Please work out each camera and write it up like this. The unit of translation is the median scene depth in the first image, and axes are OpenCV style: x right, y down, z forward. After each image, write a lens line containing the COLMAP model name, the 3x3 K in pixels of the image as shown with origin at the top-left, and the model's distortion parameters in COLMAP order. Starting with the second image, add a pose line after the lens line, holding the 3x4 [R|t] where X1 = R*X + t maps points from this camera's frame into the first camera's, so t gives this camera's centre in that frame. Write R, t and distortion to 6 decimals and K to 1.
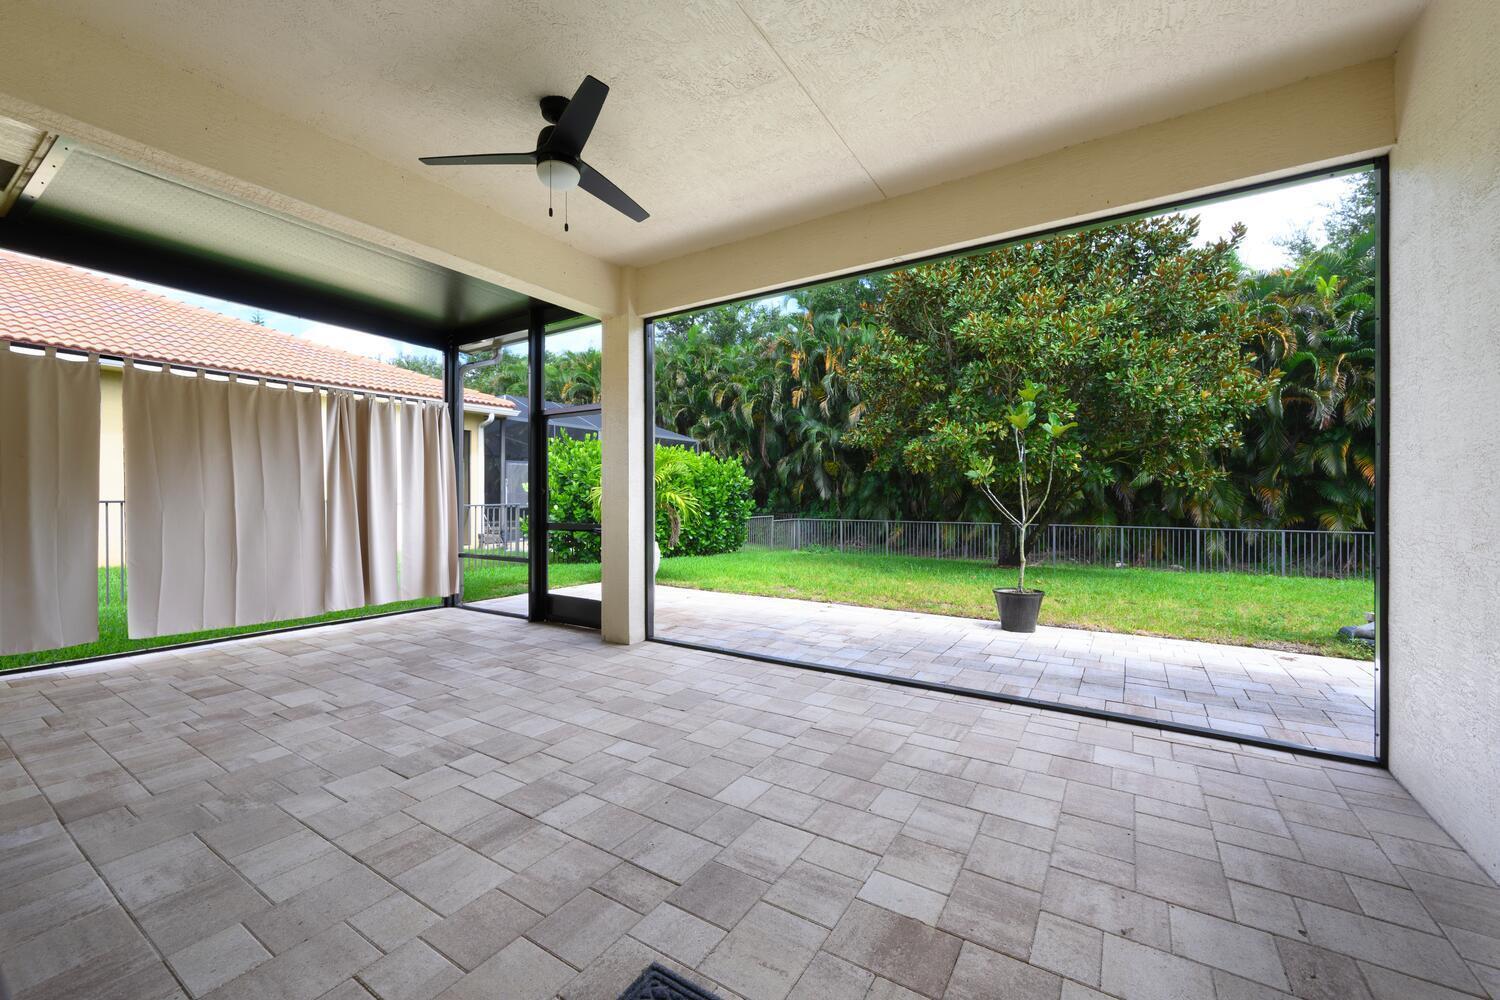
lens RADIAL K [[592.8, 0, 748.8], [0, 592.8, 500.5], [0, 0, 1]] dist [-0.003263, -0.000466]
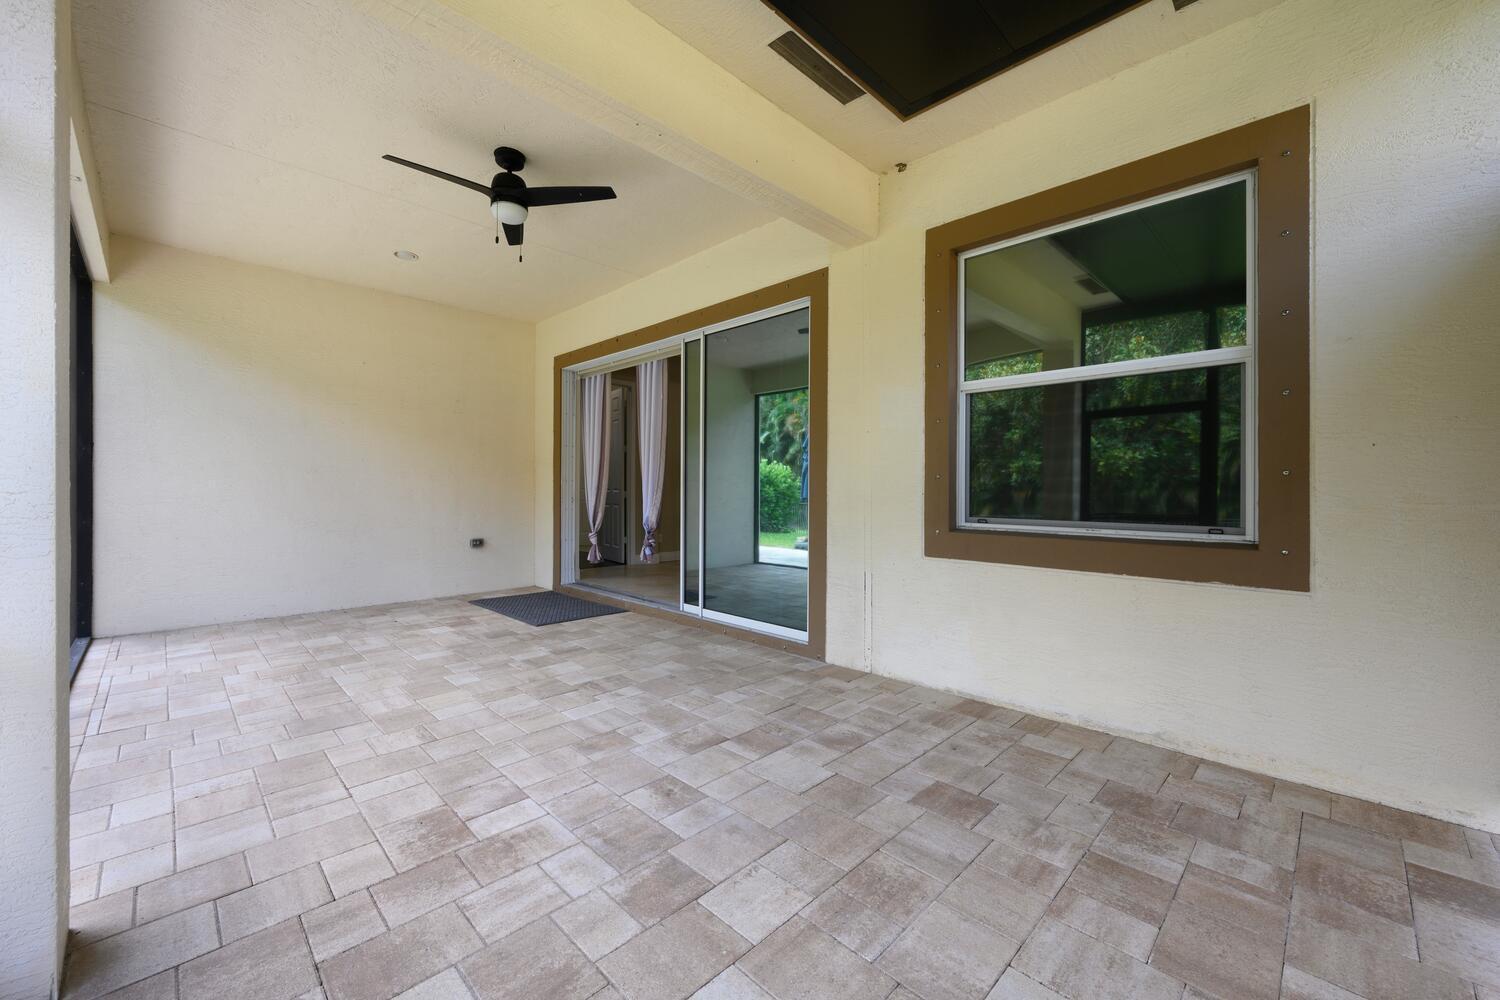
lens RADIAL K [[592.8, 0, 751.3], [0, 592.8, 492.5], [0, 0, 1]] dist [-0.003263, -0.000466]
pose [[-0.976421, -0.004687, 0.215822, -0.950625], [-0.003027, 0.999963, 0.008022, 0.008711], [-0.215852, 0.007180, -0.976400, 1.854966]]
